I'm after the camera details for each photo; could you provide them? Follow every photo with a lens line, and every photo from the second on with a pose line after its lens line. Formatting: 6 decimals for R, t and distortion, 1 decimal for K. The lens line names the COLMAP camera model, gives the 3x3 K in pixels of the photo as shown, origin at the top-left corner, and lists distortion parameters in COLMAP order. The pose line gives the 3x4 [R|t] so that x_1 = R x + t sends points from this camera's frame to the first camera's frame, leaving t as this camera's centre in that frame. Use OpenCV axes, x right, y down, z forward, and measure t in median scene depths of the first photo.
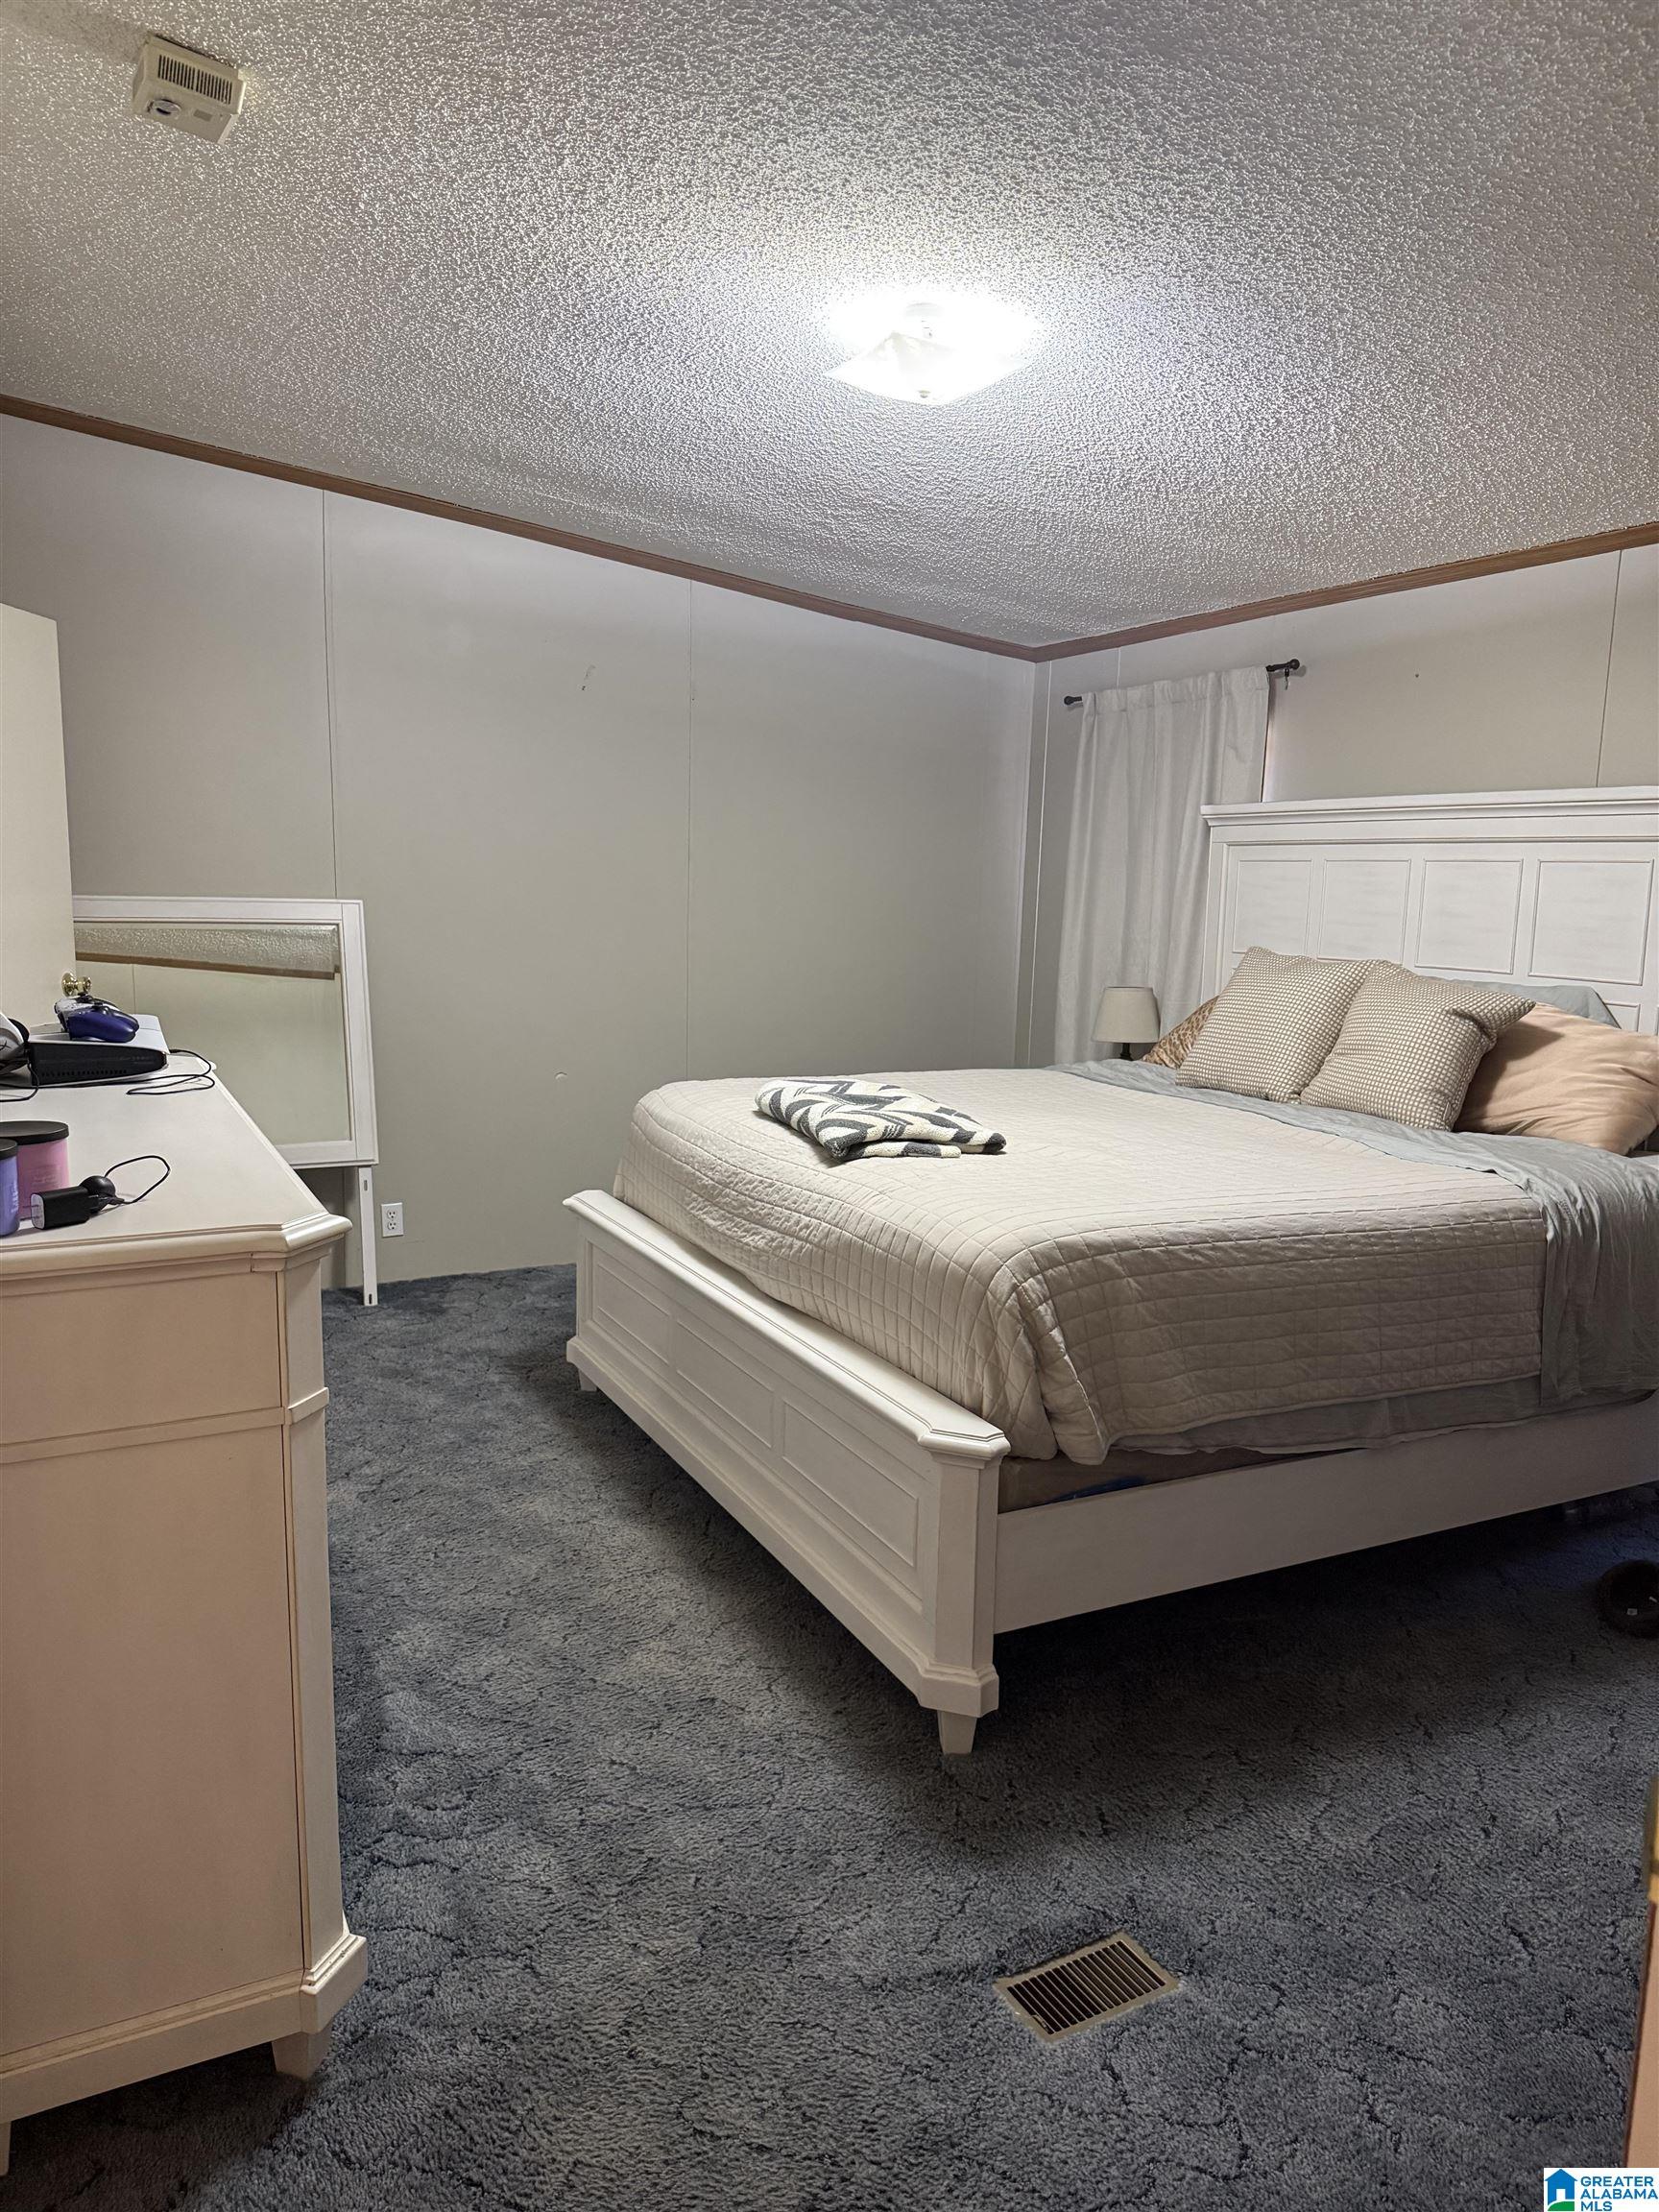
lens RADIAL K [[1553.7, 0, 822.3], [0, 1553.7, 1118.1], [0, 0, 1]] dist [0.177567, -0.317118]
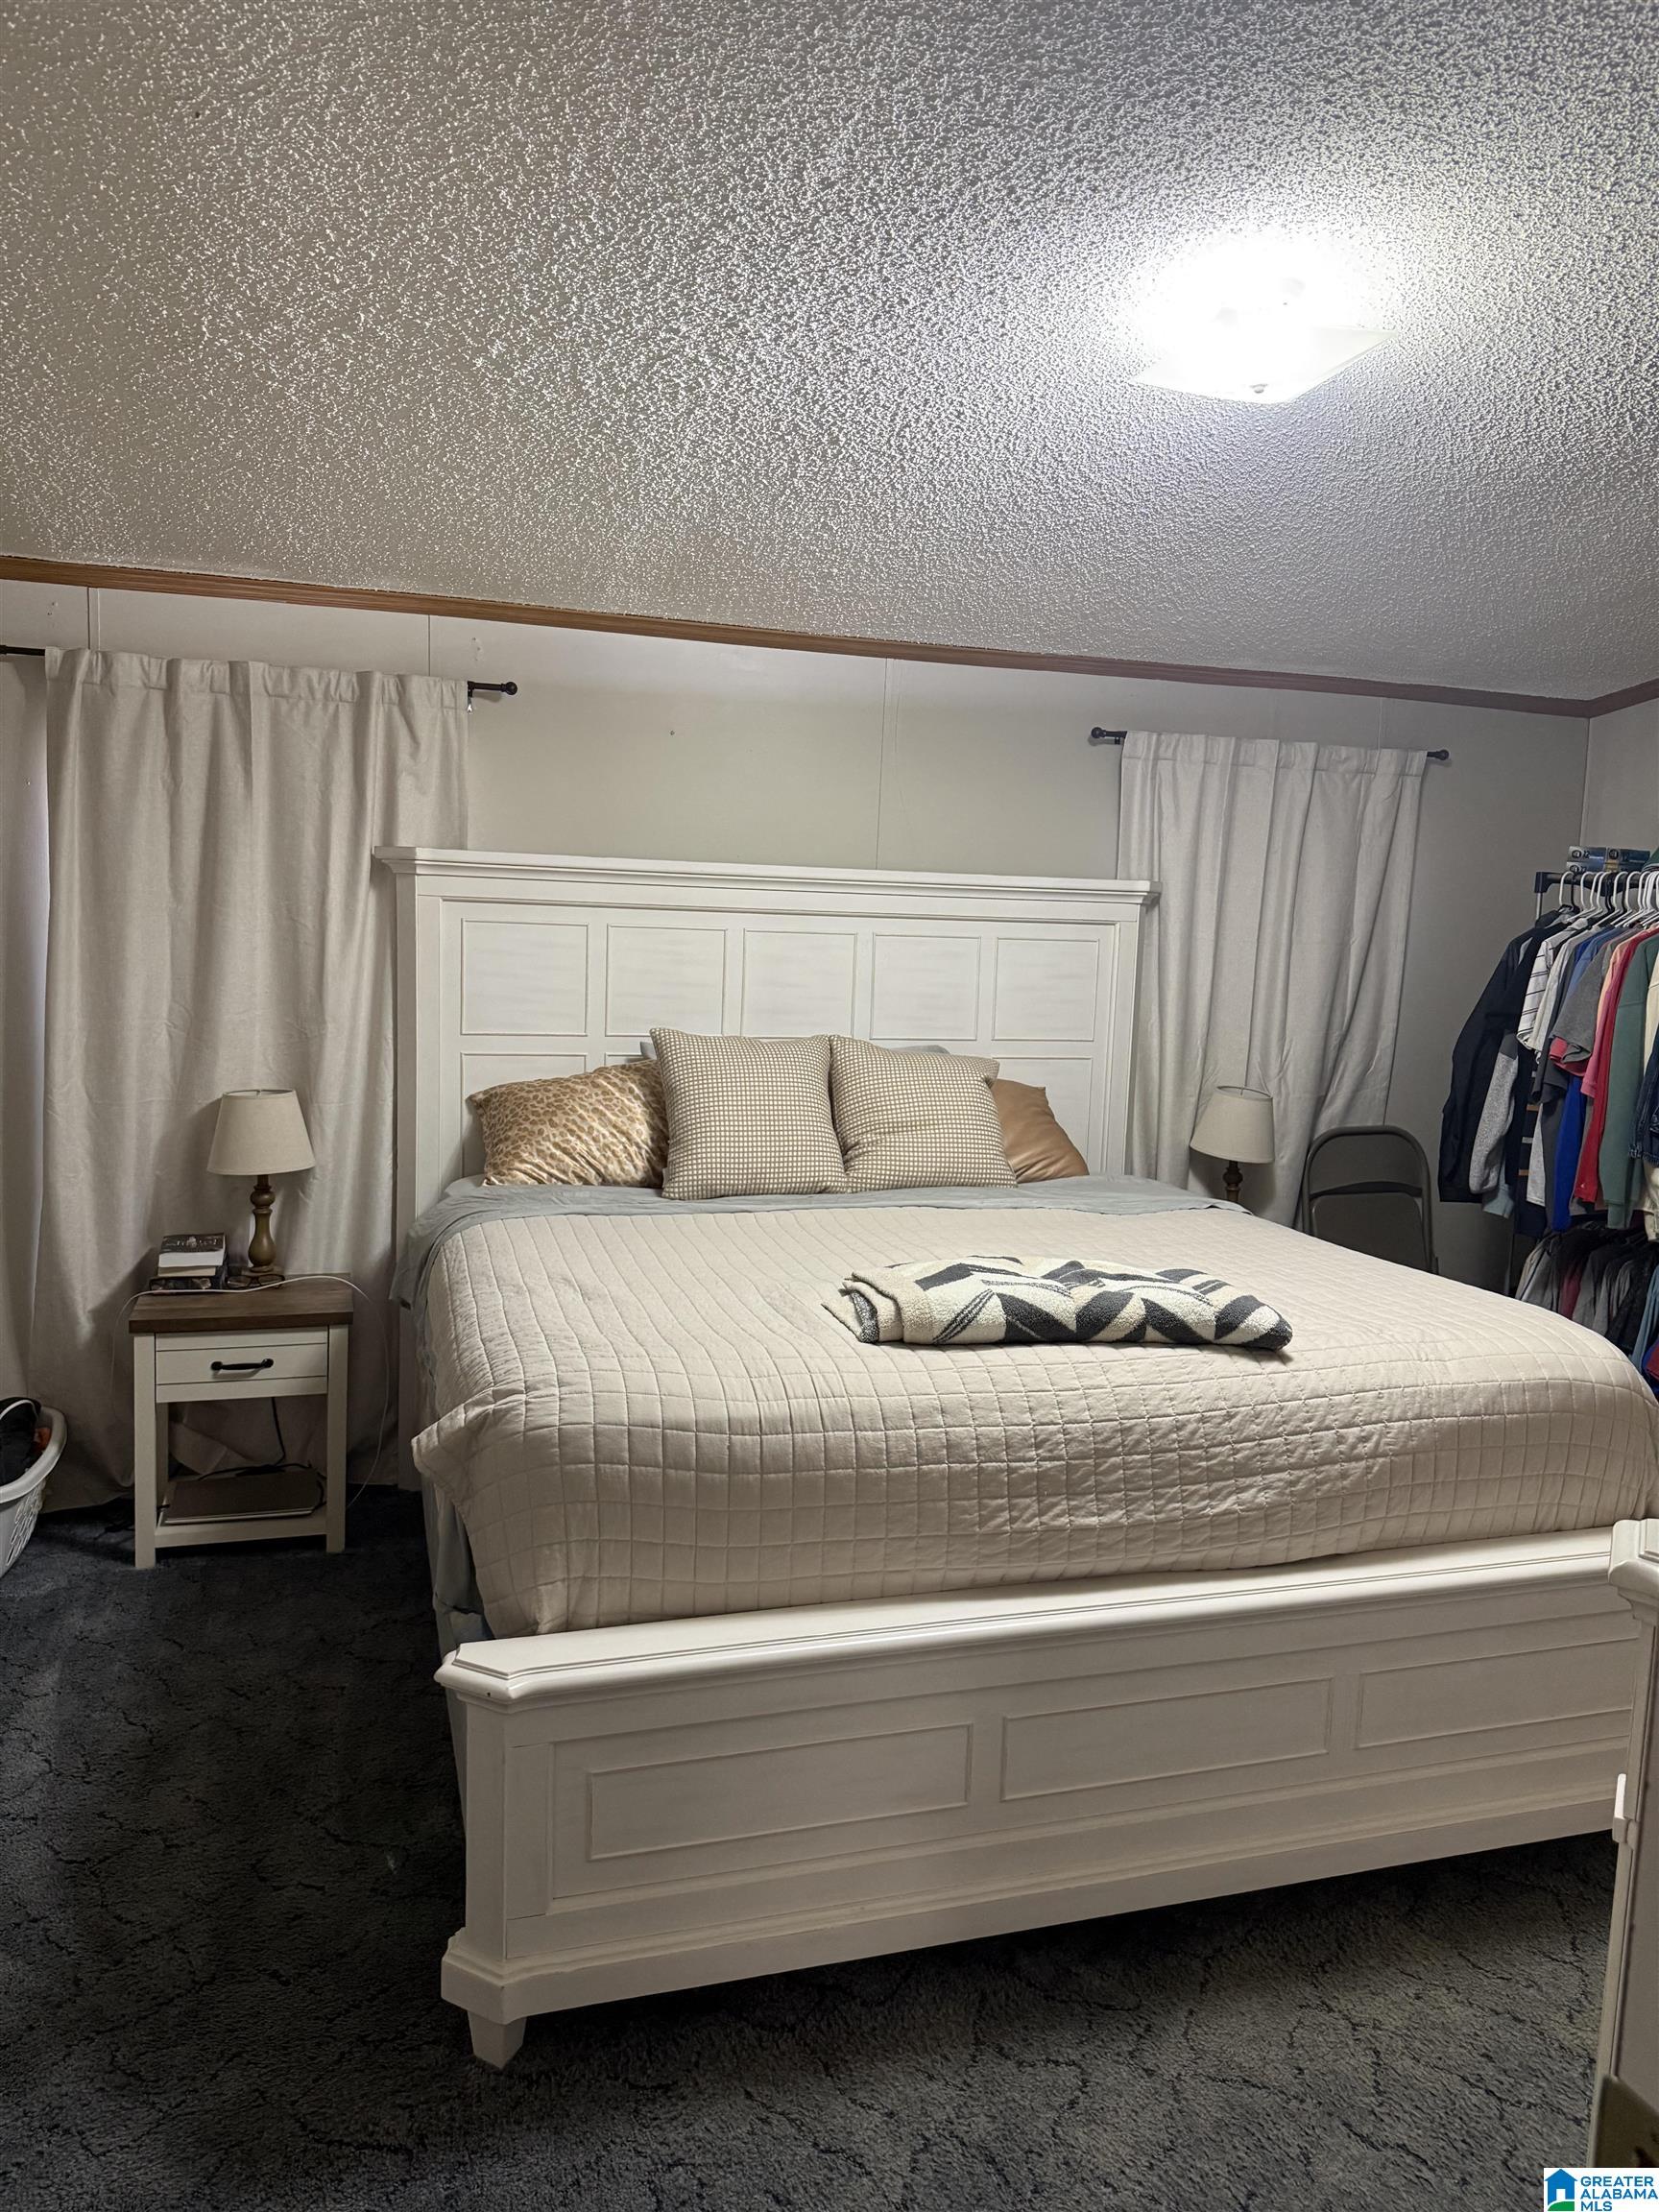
lens RADIAL K [[1553.7, 0, 822.3], [0, 1553.7, 1118.1], [0, 0, 1]] dist [0.177567, -0.317118]
pose [[0.156233, -0.136024, 0.978309, -0.628742], [0.127642, 0.984947, 0.116563, -0.167884], [-0.979438, 0.106662, 0.171244, 0.871363]]
